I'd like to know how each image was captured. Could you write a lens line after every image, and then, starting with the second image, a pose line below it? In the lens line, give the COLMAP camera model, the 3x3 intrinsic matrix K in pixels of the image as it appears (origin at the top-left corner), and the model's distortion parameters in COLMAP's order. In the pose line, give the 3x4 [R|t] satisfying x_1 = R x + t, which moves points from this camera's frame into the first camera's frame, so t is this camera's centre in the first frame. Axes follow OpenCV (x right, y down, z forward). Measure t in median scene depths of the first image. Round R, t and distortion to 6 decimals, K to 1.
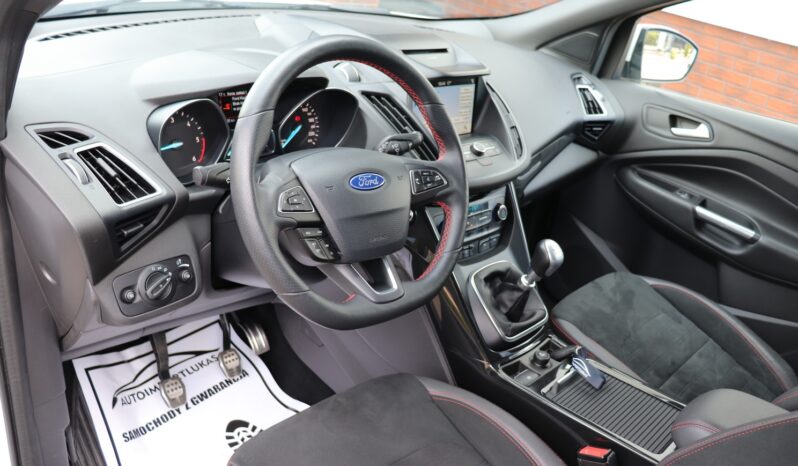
lens RADIAL K [[661.3, 0, 399.0], [0, 661.3, 233.0], [0, 0, 1]] dist [-0.178593, 0.166206]
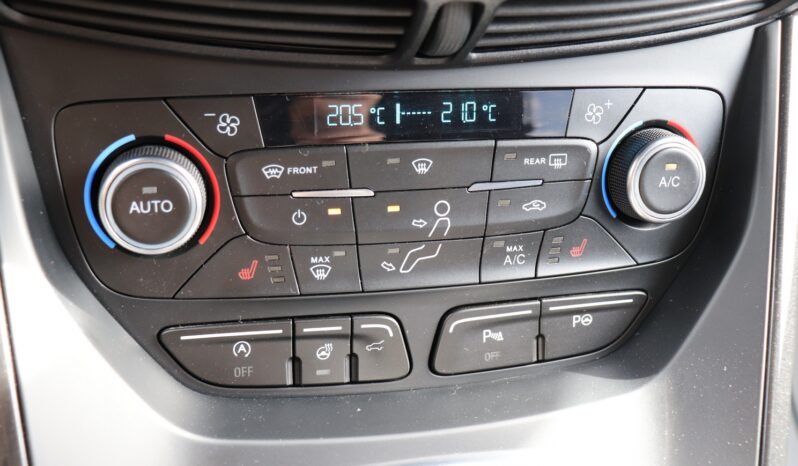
lens RADIAL K [[820.8, 0, 386.1], [0, 820.8, 230.6], [0, 0, 1]] dist [-0.092666, 0.004906]
pose [[0.836305, 0.243233, -0.491356, 0.206041], [-0.193055, 0.969450, 0.151314, -0.036459], [0.513150, -0.031686, 0.857714, 0.800413]]
